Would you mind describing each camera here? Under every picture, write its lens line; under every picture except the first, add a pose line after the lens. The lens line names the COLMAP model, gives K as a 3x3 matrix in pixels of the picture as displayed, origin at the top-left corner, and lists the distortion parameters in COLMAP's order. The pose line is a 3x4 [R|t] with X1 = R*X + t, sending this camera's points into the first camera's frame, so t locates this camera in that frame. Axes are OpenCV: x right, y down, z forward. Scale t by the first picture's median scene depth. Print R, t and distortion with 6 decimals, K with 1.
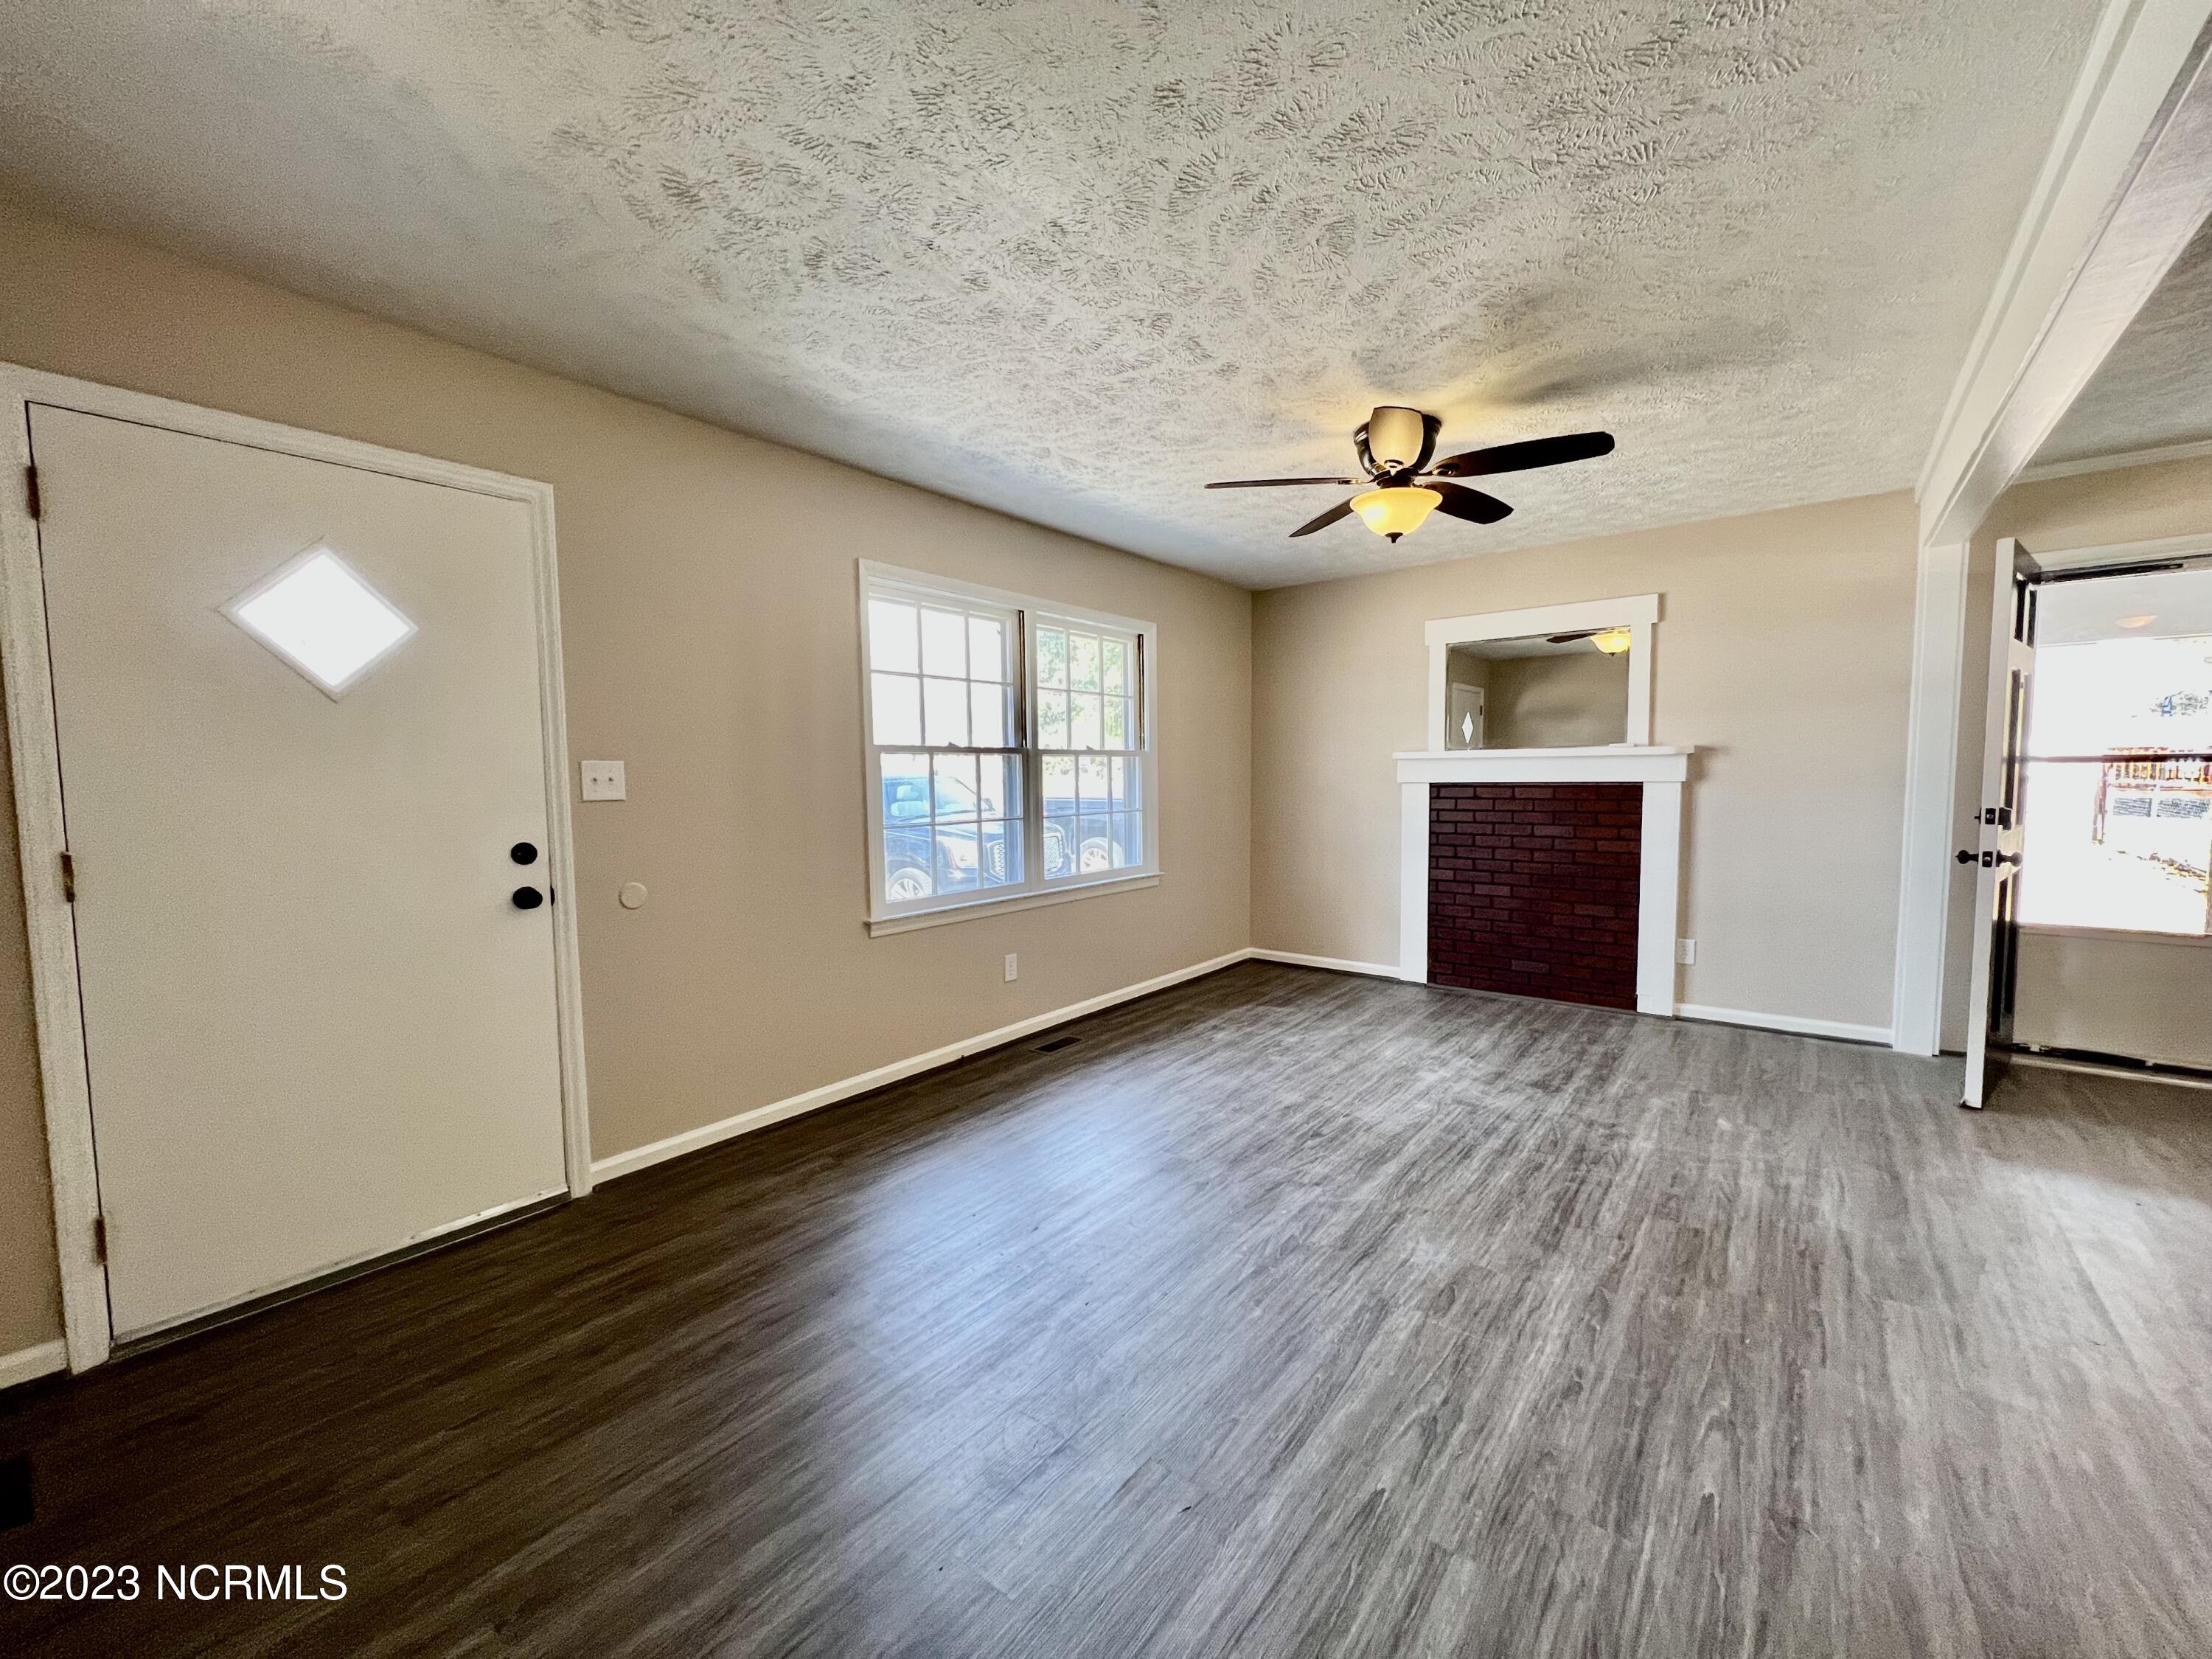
lens RADIAL K [[855.0, 0, 1098.0], [0, 855.0, 828.1], [0, 0, 1]] dist [-0.000671, -0.000050]
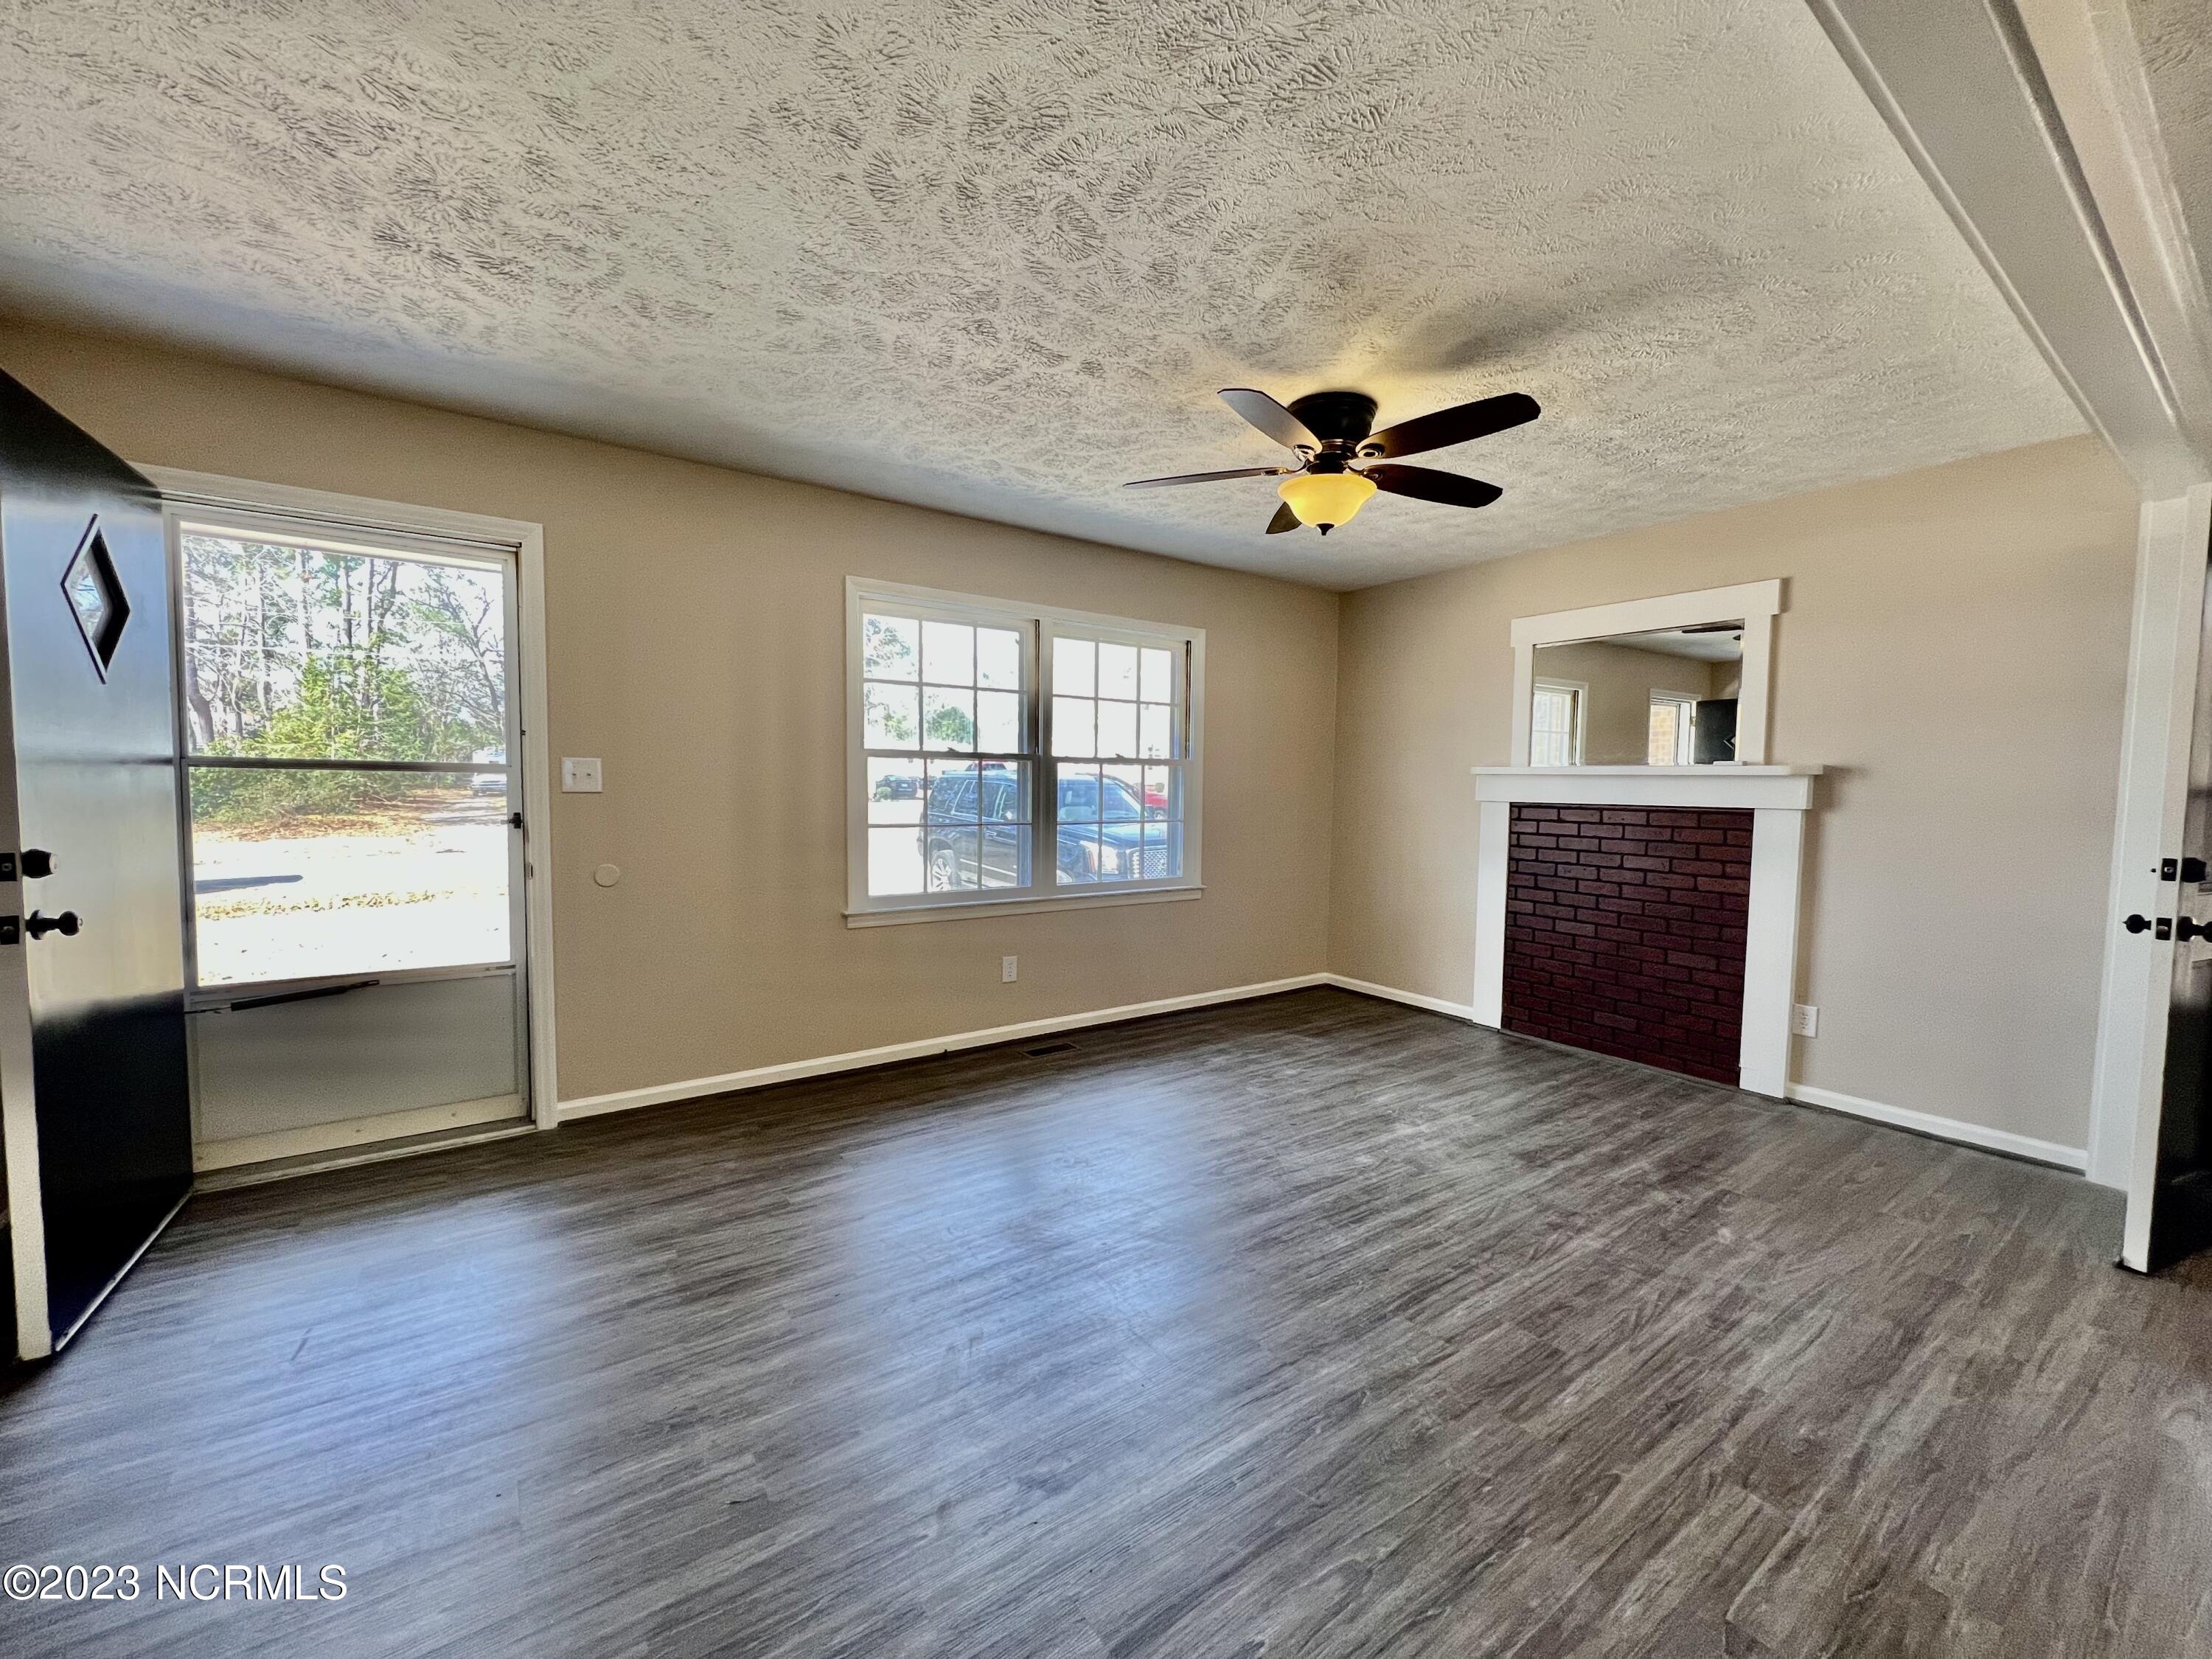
lens RADIAL K [[855.0, 0, 1129.0], [0, 855.0, 827.8], [0, 0, 1]] dist [-0.000671, -0.000050]
pose [[0.962311, 0.039580, -0.269055, 0.302542], [-0.042527, 0.999082, -0.005131, -0.006121], [0.268605, 0.016380, 0.963111, 0.053200]]
